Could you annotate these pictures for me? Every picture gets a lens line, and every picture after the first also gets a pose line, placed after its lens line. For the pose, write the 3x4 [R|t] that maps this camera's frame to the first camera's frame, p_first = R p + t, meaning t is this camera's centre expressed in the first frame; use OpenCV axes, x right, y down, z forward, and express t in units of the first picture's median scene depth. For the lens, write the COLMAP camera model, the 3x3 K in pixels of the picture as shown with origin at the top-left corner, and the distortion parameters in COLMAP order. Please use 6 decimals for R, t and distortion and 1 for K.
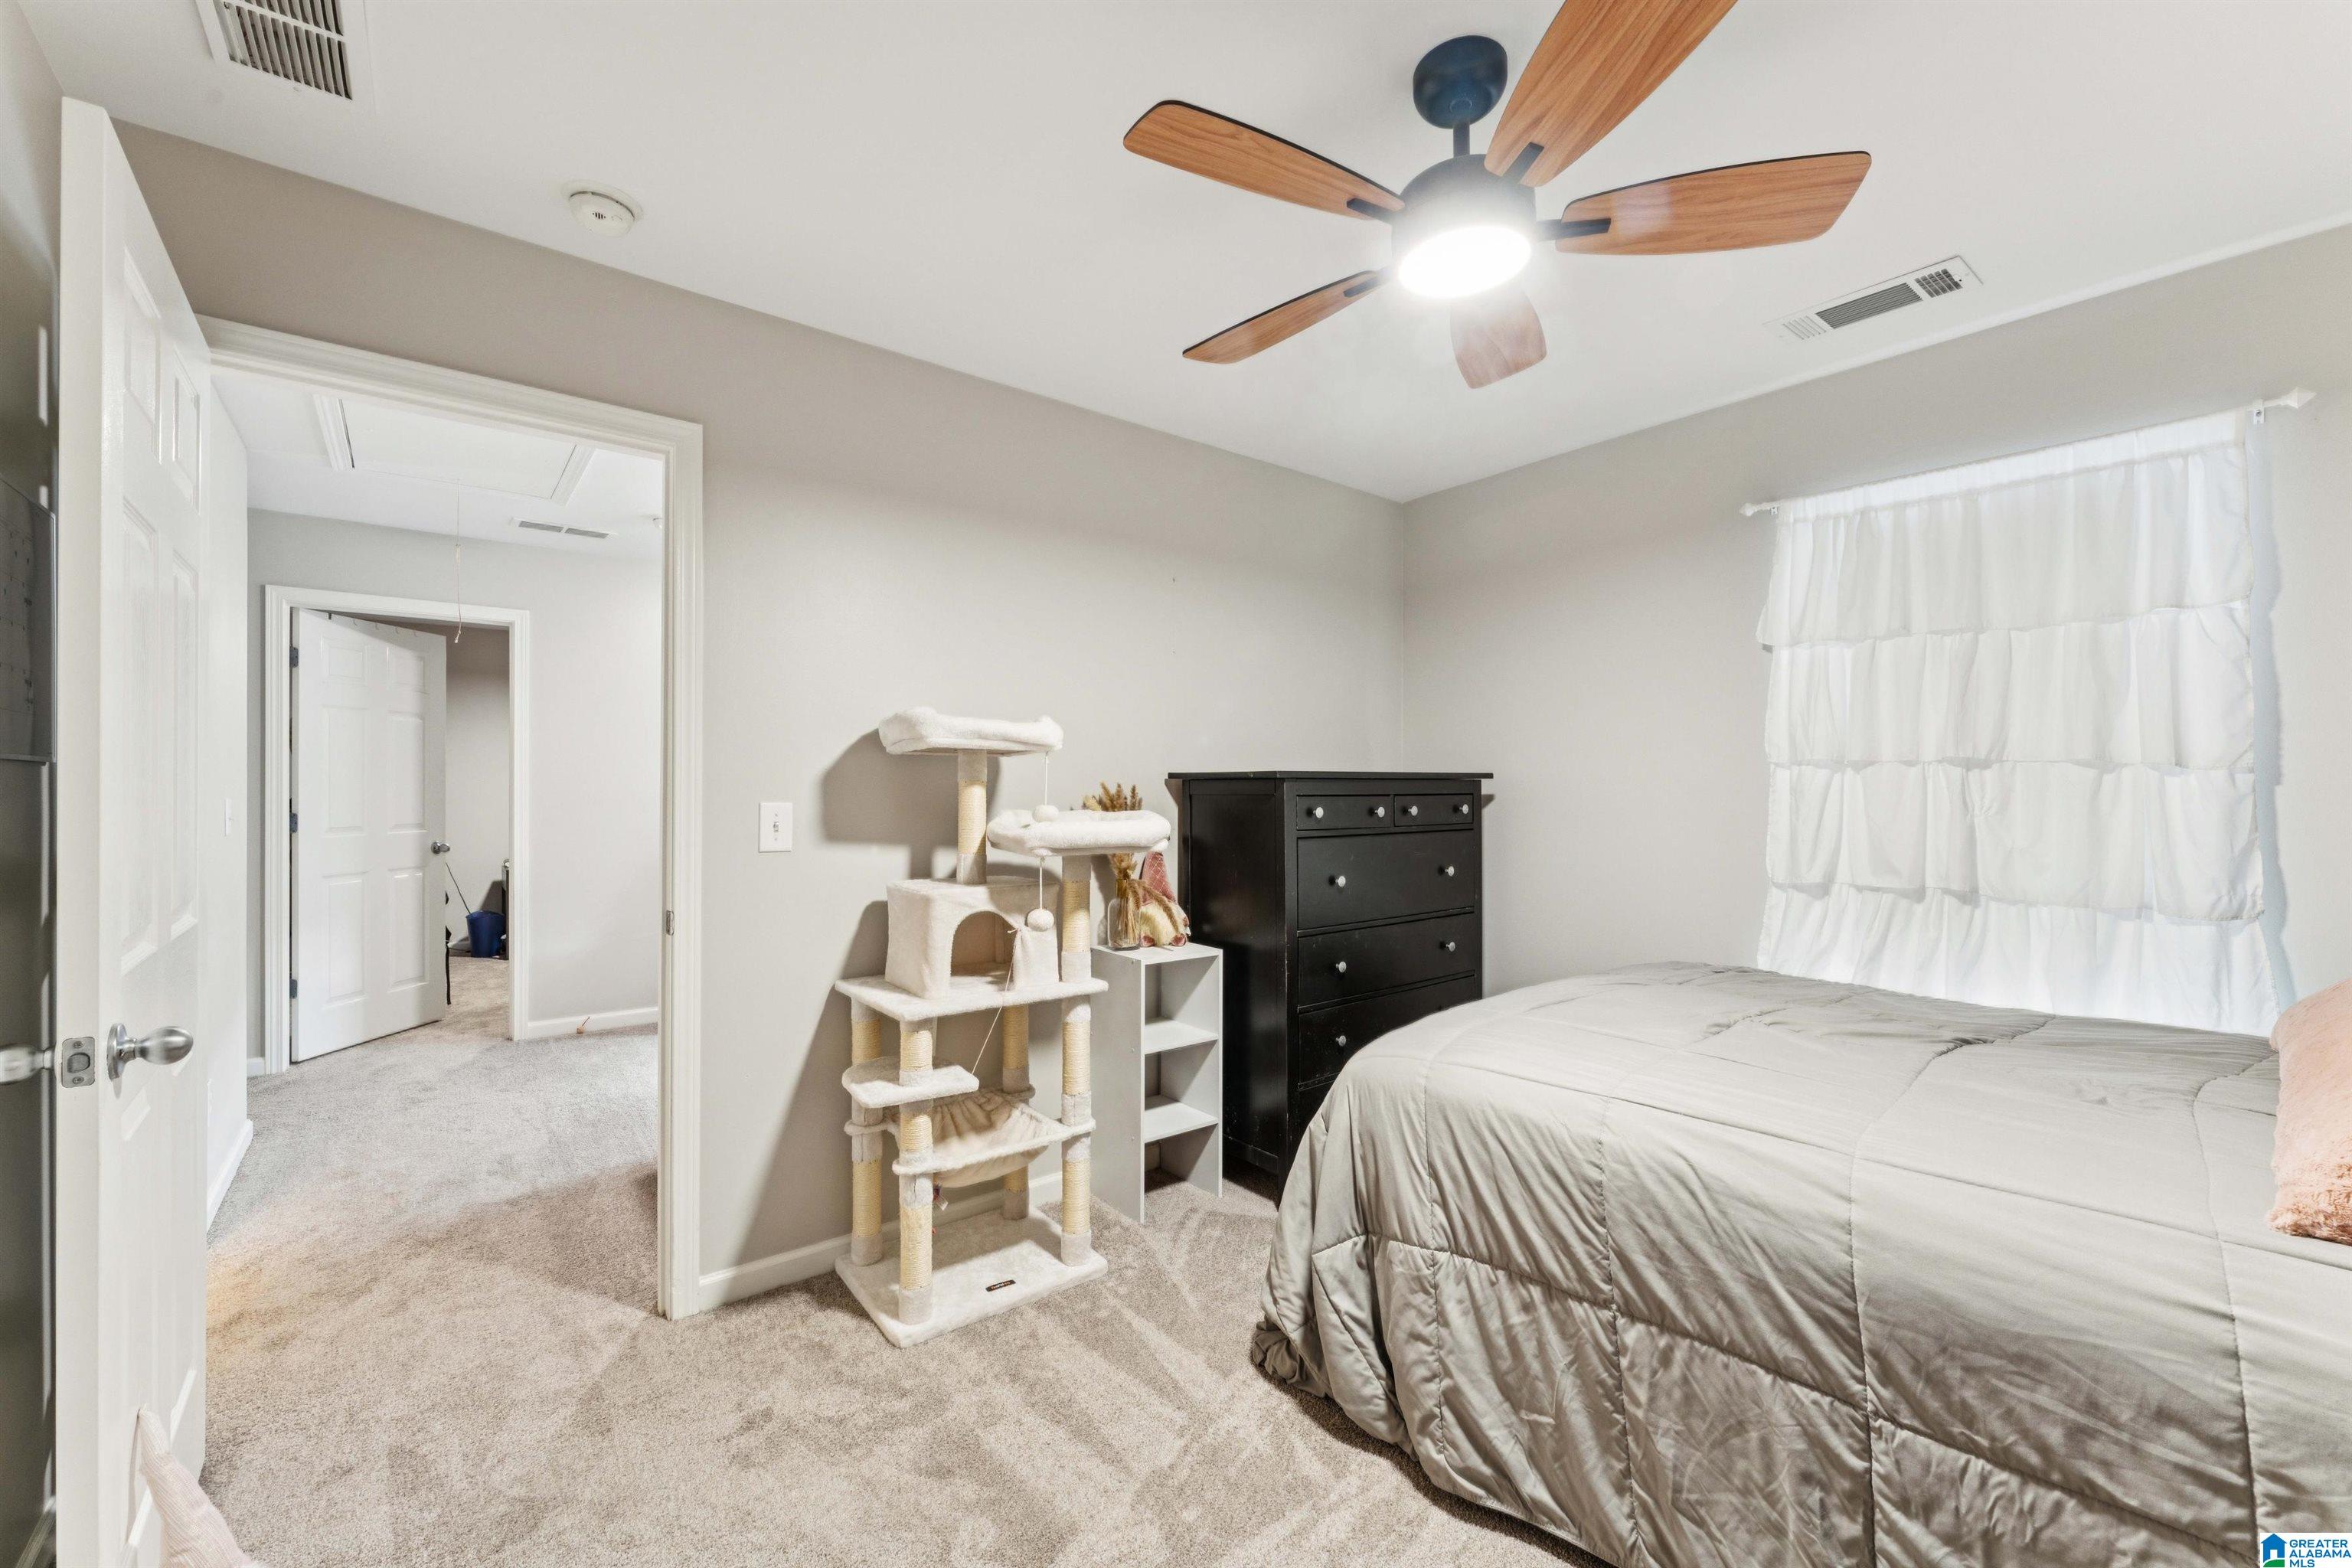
lens RADIAL K [[956.8, 0, 1172.8], [0, 956.8, 783.6], [0, 0, 1]] dist [0.000028, -0.000047]
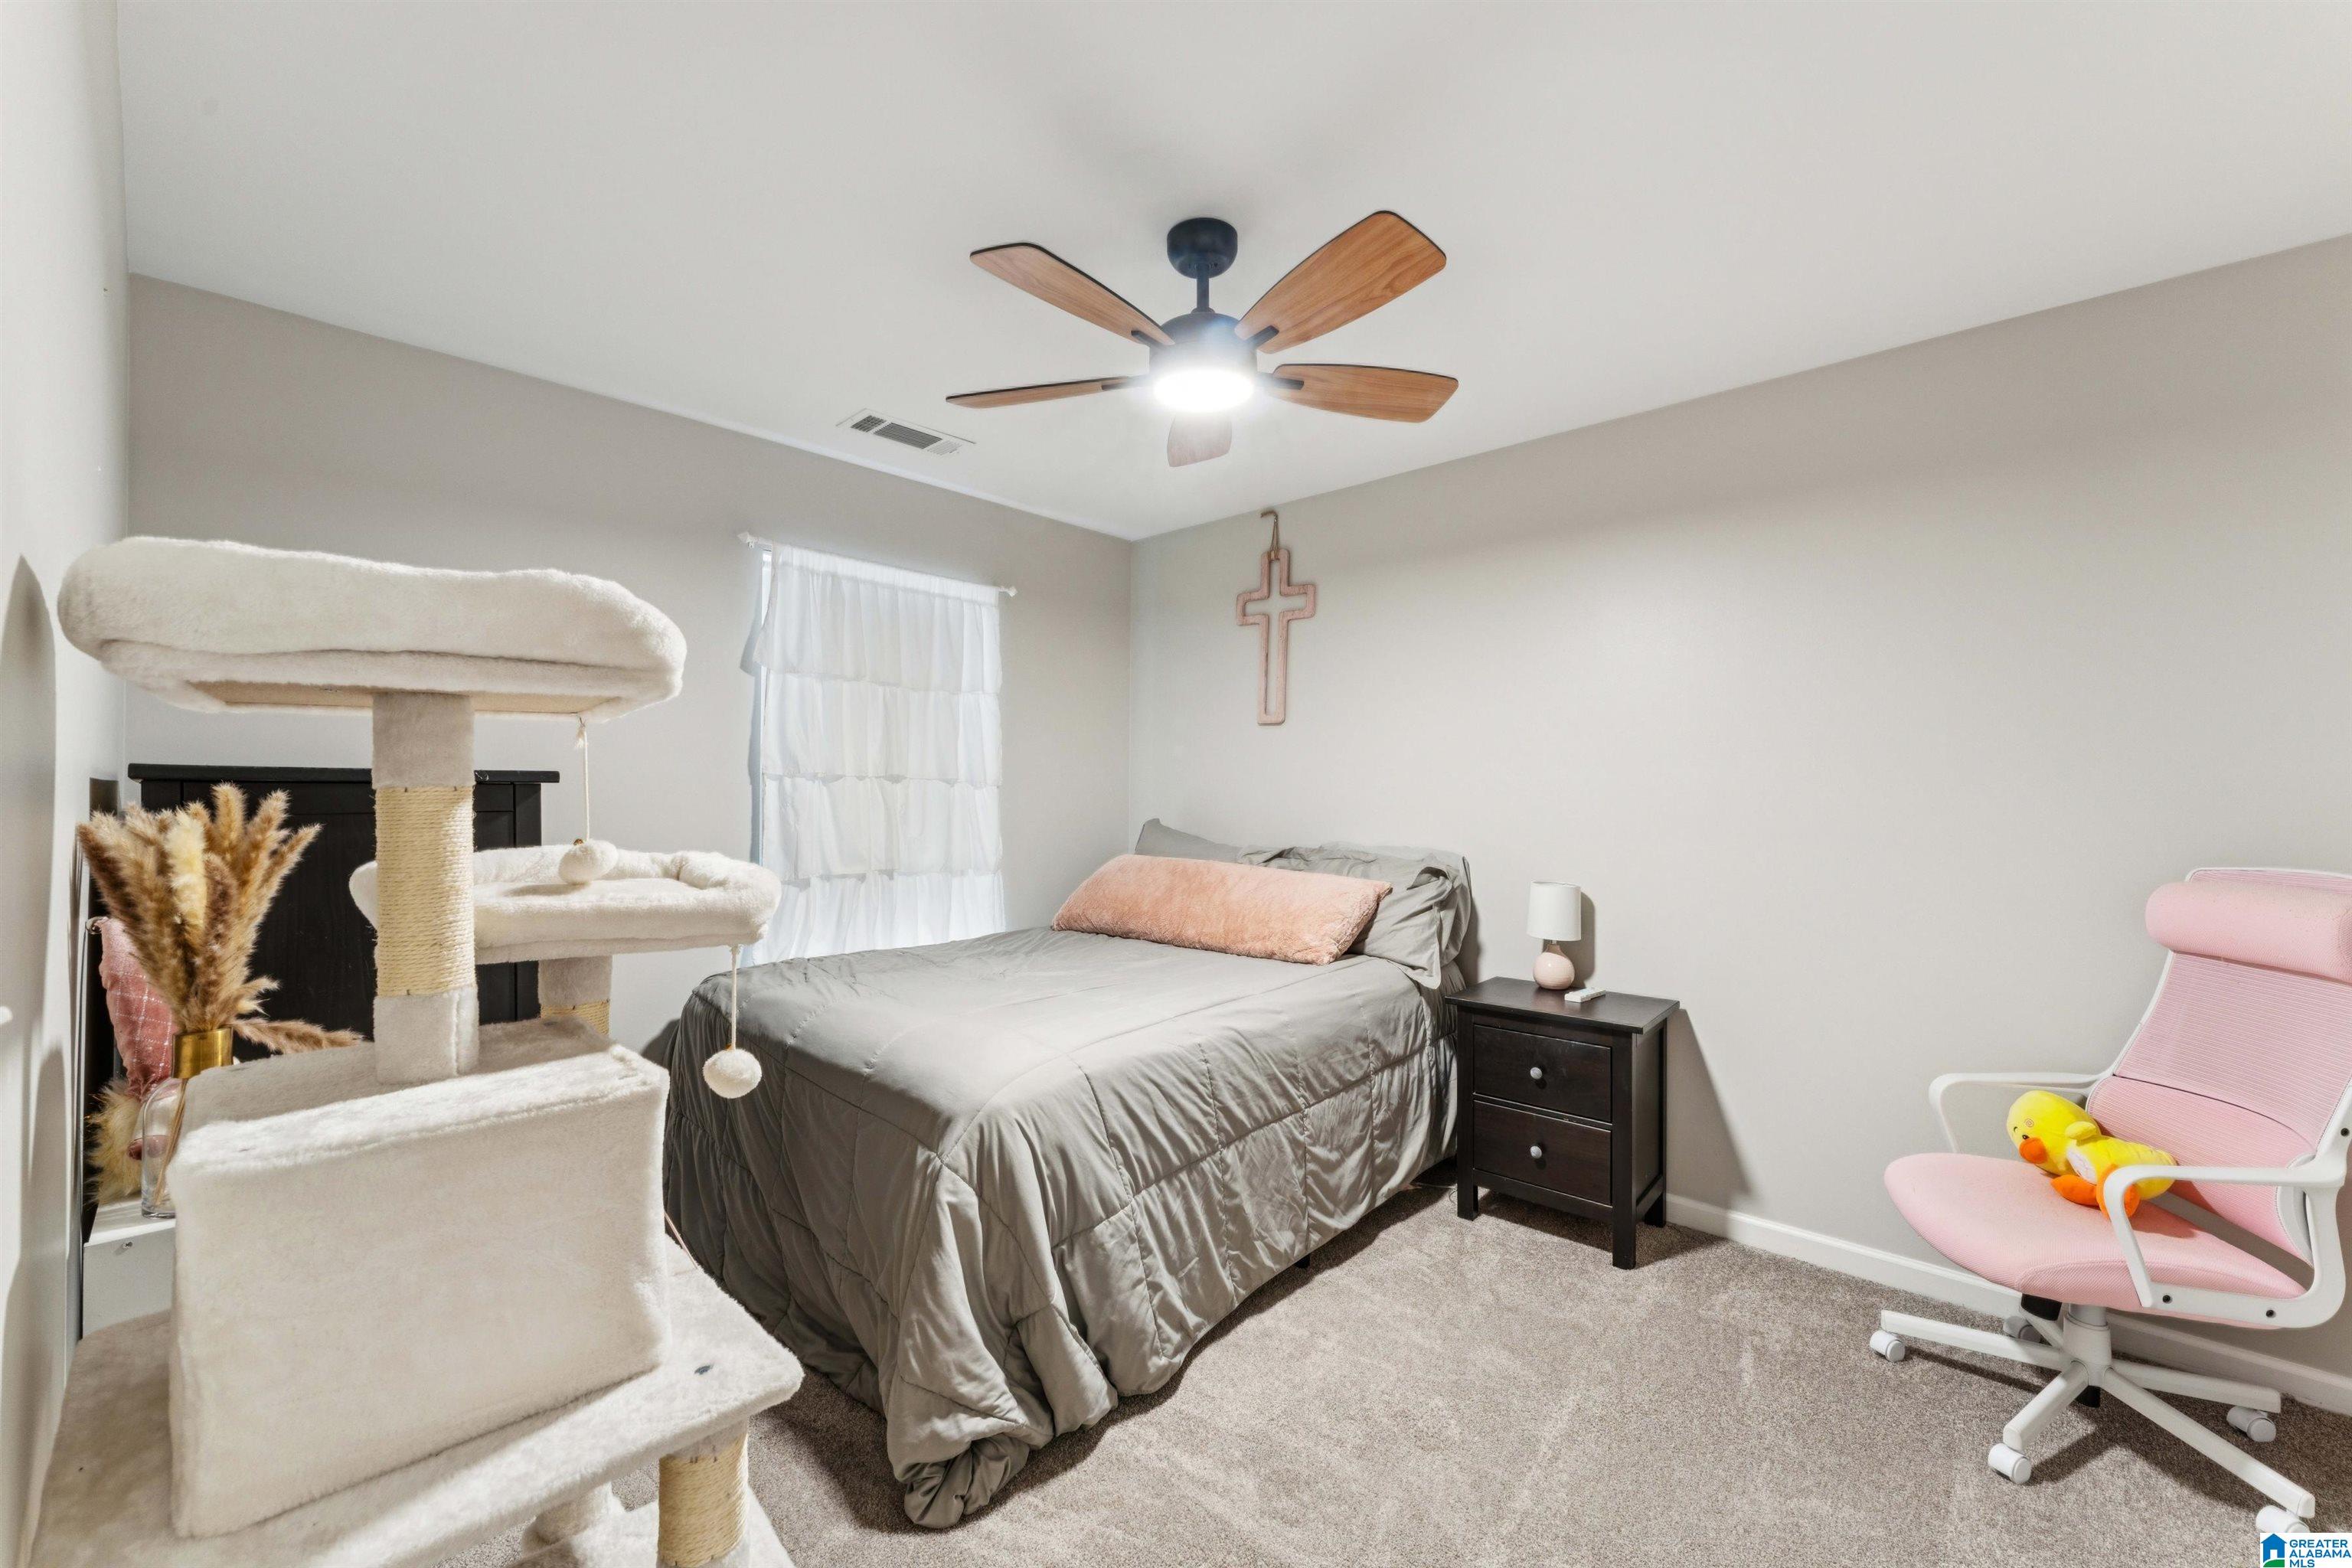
lens RADIAL K [[956.8, 0, 1172.8], [0, 956.8, 783.6], [0, 0, 1]] dist [0.000028, -0.000047]
pose [[-0.152899, 0.011152, 0.988179, -0.957316], [-0.007352, 0.999896, -0.012422, 0.000275], [-0.988214, -0.009164, -0.152801, 1.239908]]
